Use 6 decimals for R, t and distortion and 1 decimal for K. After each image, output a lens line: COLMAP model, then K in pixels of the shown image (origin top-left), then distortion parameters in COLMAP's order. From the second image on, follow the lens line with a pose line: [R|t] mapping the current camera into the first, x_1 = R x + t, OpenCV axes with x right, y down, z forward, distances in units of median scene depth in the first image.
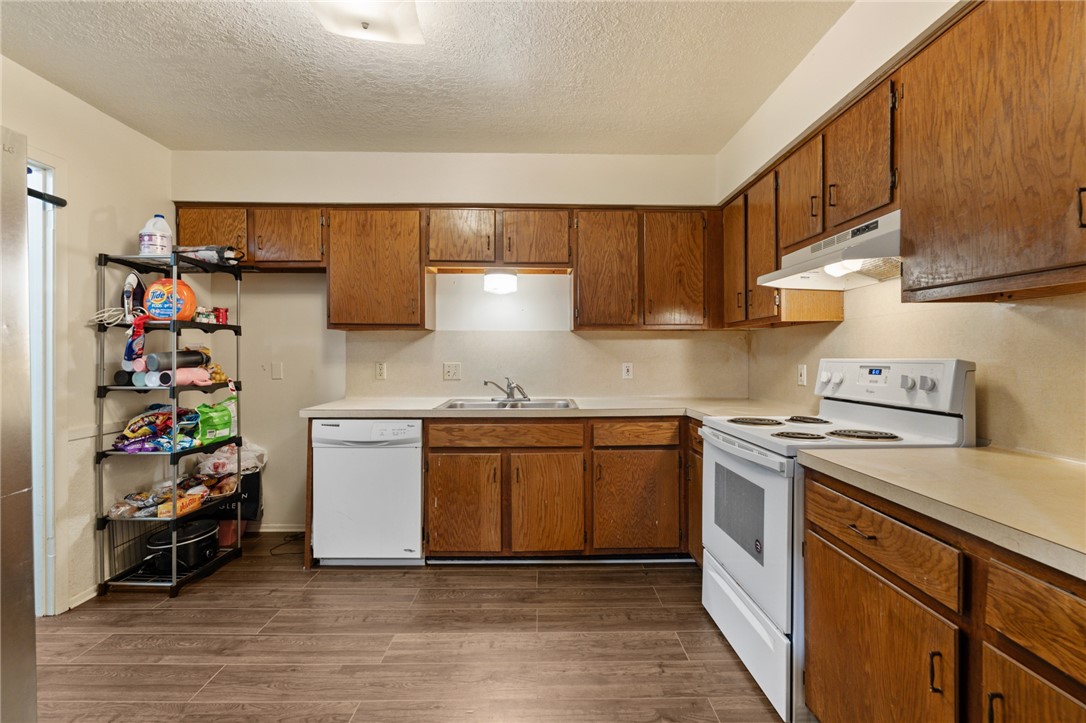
lens RADIAL K [[486.6, 0, 543.7], [0, 486.6, 358.7], [0, 0, 1]] dist [0.003270, 0.000216]
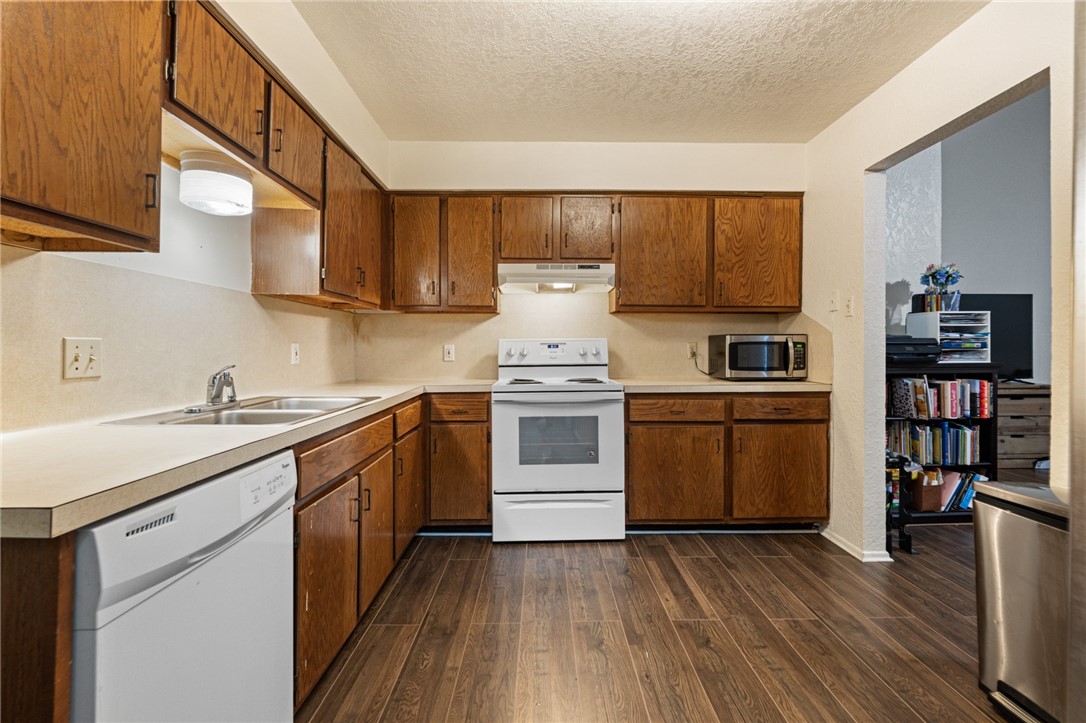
lens RADIAL K [[486.6, 0, 544.8], [0, 486.6, 353.3], [0, 0, 1]] dist [0.003270, 0.000216]
pose [[-0.000404, -0.007201, 0.999974, -0.924656], [0.010501, 0.999919, 0.007204, 0.034627], [-0.999945, 0.010504, -0.000328, 0.923887]]
